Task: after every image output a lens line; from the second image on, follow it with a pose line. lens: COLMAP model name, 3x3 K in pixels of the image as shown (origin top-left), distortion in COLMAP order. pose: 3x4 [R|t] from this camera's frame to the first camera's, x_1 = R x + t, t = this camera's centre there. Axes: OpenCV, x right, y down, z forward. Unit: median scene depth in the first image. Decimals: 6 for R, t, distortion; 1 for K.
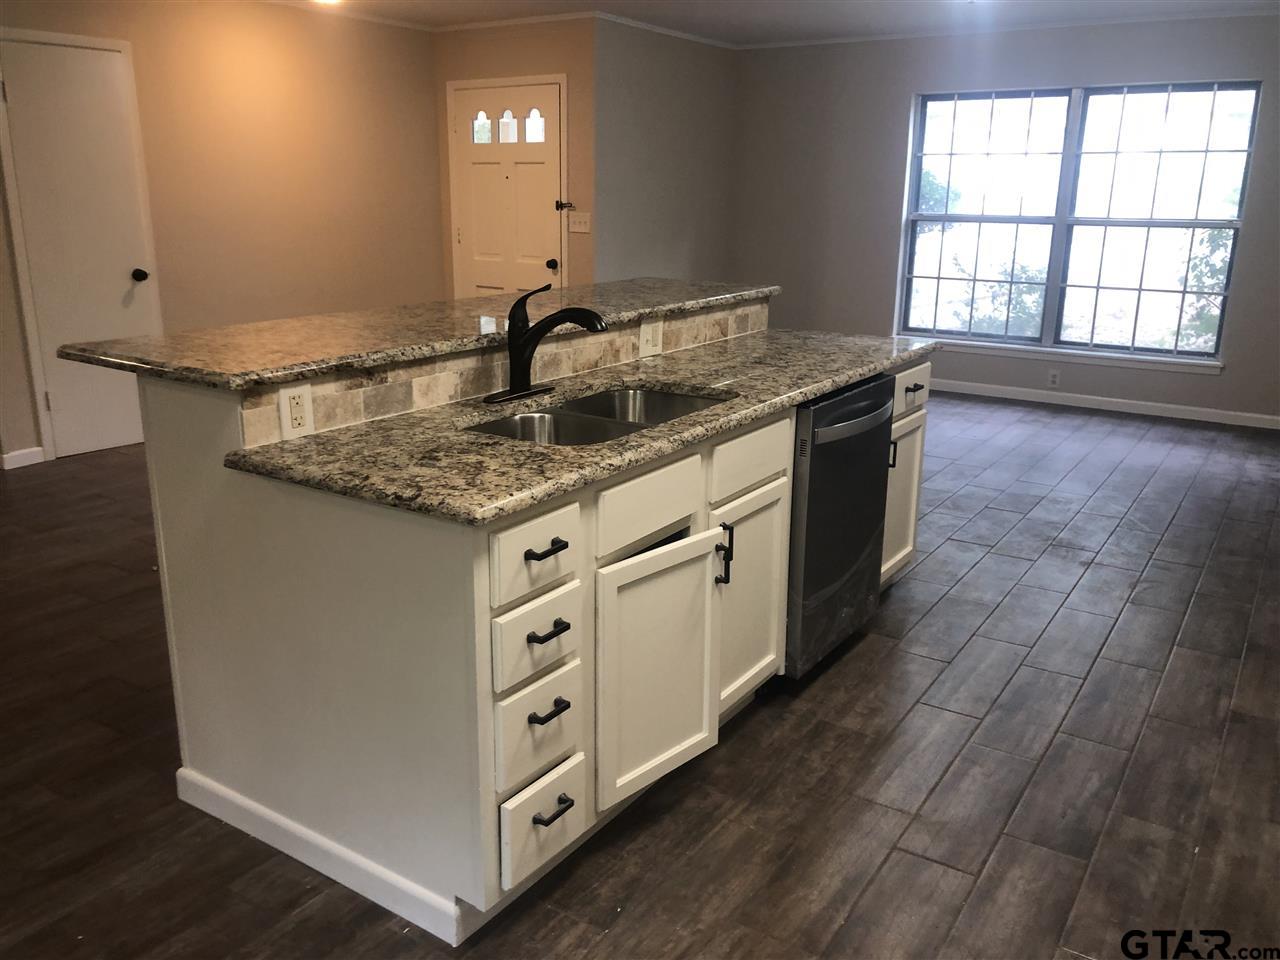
lens RADIAL K [[1050.4, 0, 640.7], [0, 1050.4, 478.9], [0, 0, 1]] dist [0.049421, -0.067952]
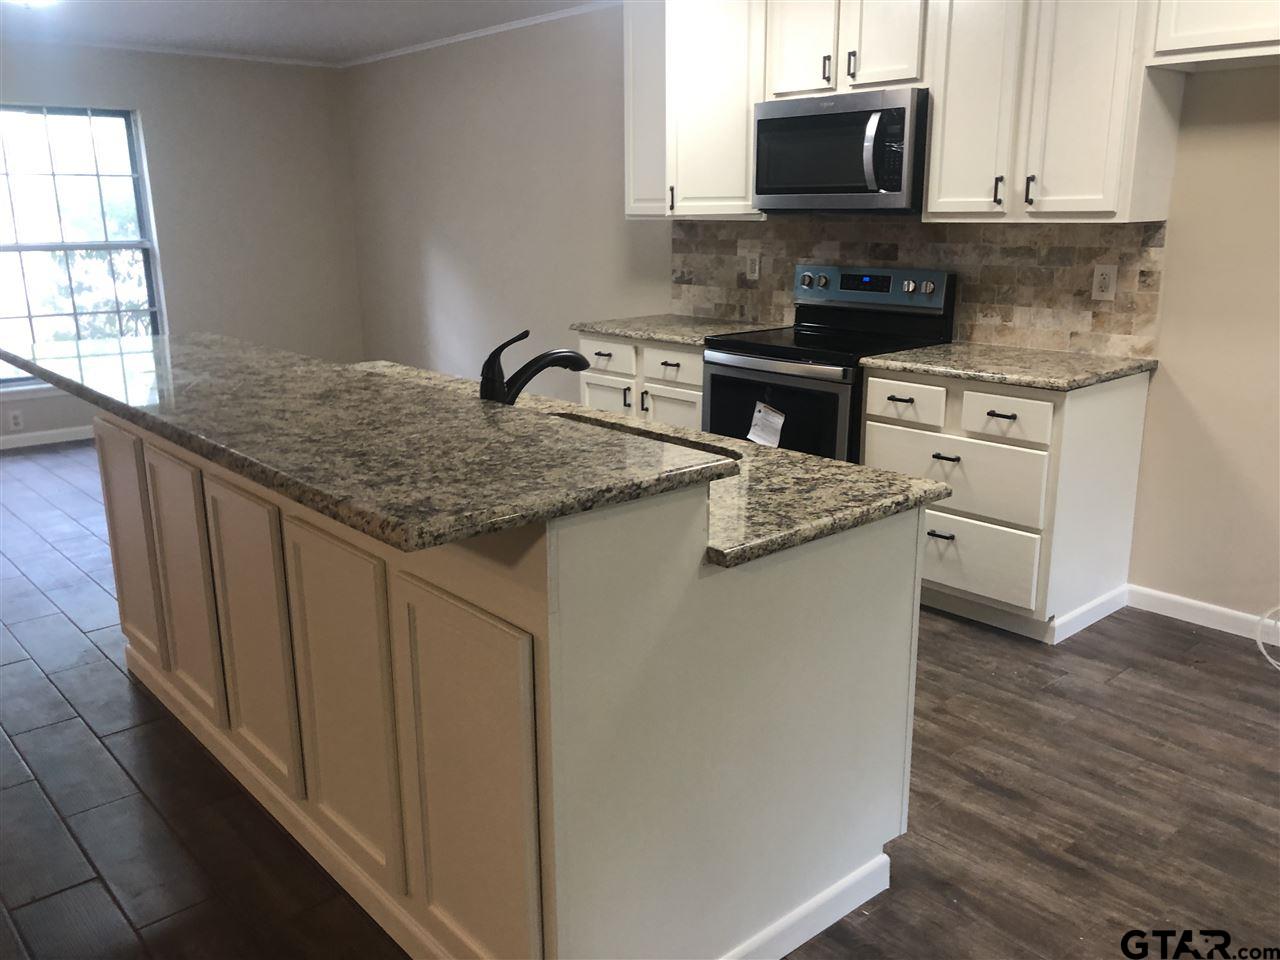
lens RADIAL K [[1050.4, 0, 639.6], [0, 1050.4, 485.1], [0, 0, 1]] dist [0.049421, -0.067952]
pose [[0.258817, -0.258576, 0.930673, -0.839618], [0.266227, 0.945280, 0.188598, -0.178848], [-0.928513, 0.198958, 0.313495, 0.568192]]
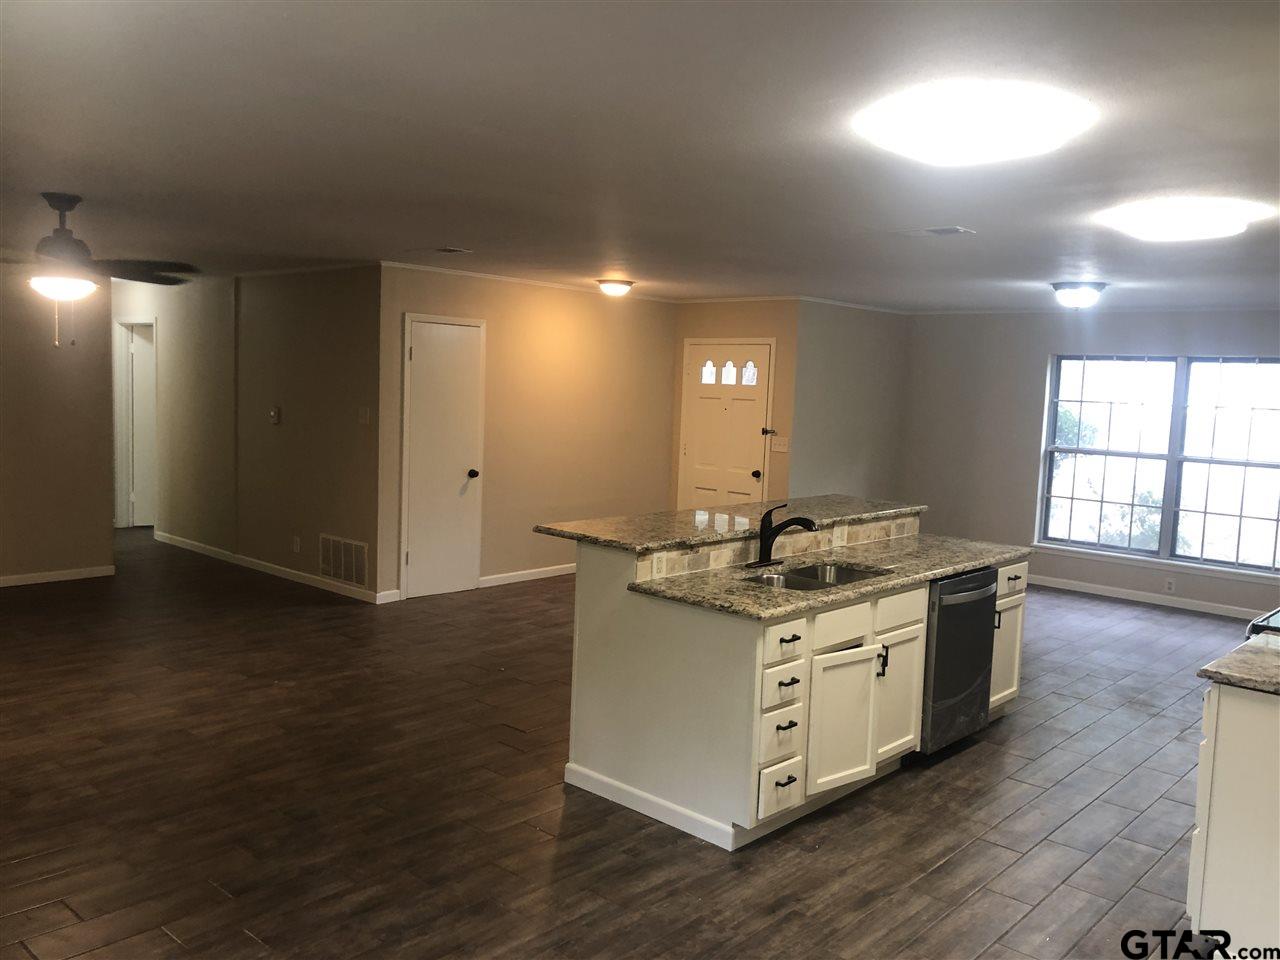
lens RADIAL K [[1050.4, 0, 661.2], [0, 1050.4, 479.5], [0, 0, 1]] dist [0.049421, -0.067952]
pose [[0.989064, 0.042303, -0.141290, -0.041435], [-0.066943, 0.982381, -0.174486, 0.089321], [0.131420, 0.182037, 0.974470, -0.686042]]
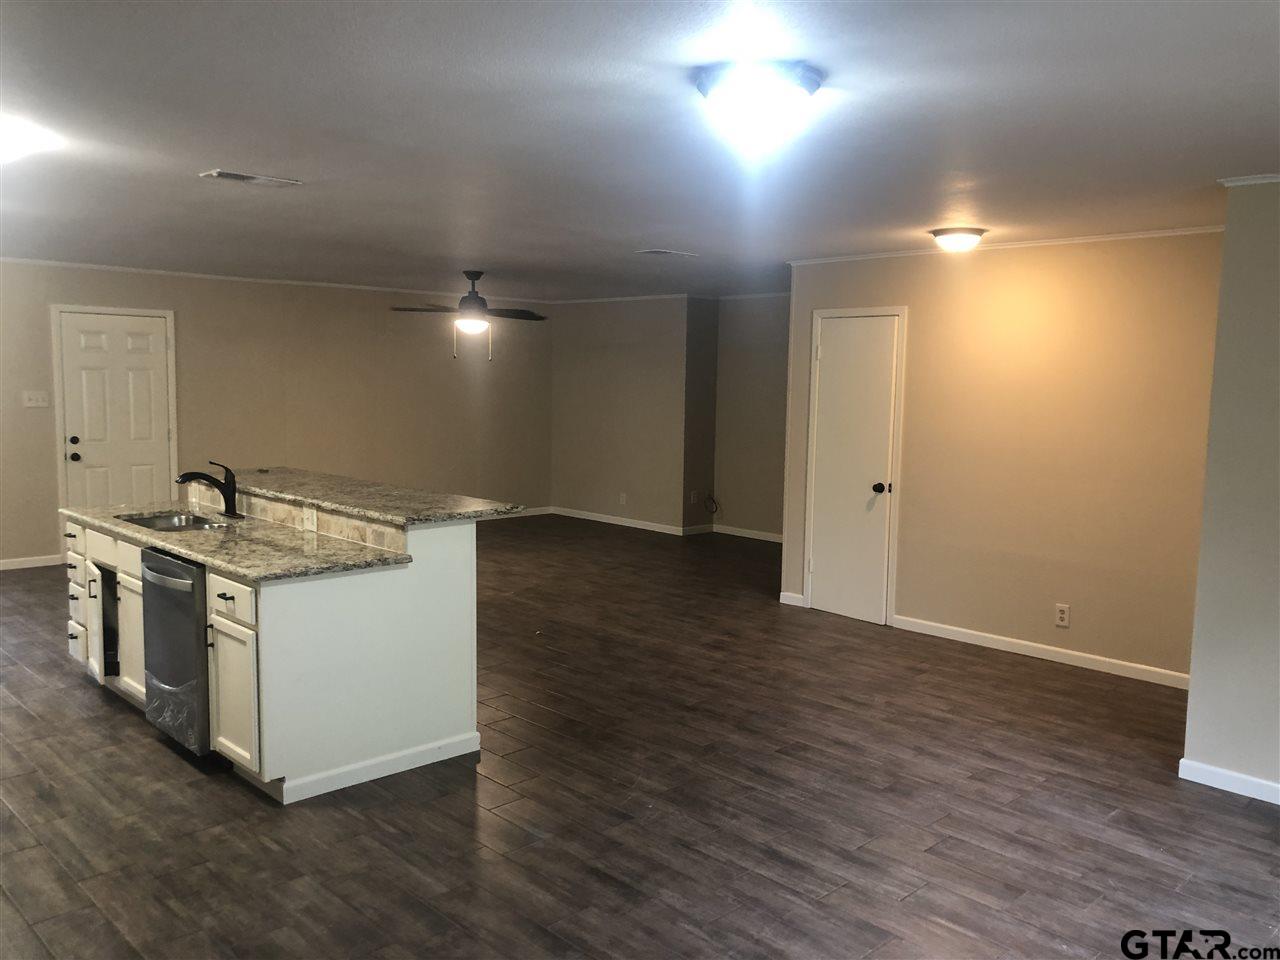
lens RADIAL K [[1050.4, 0, 635.5], [0, 1050.4, 471.9], [0, 0, 1]] dist [0.049421, -0.067952]
pose [[-0.218476, 0.081941, -0.972396, 1.534775], [-0.279048, 0.949613, 0.142717, -0.608479], [0.935094, 0.302525, -0.184603, 1.900801]]
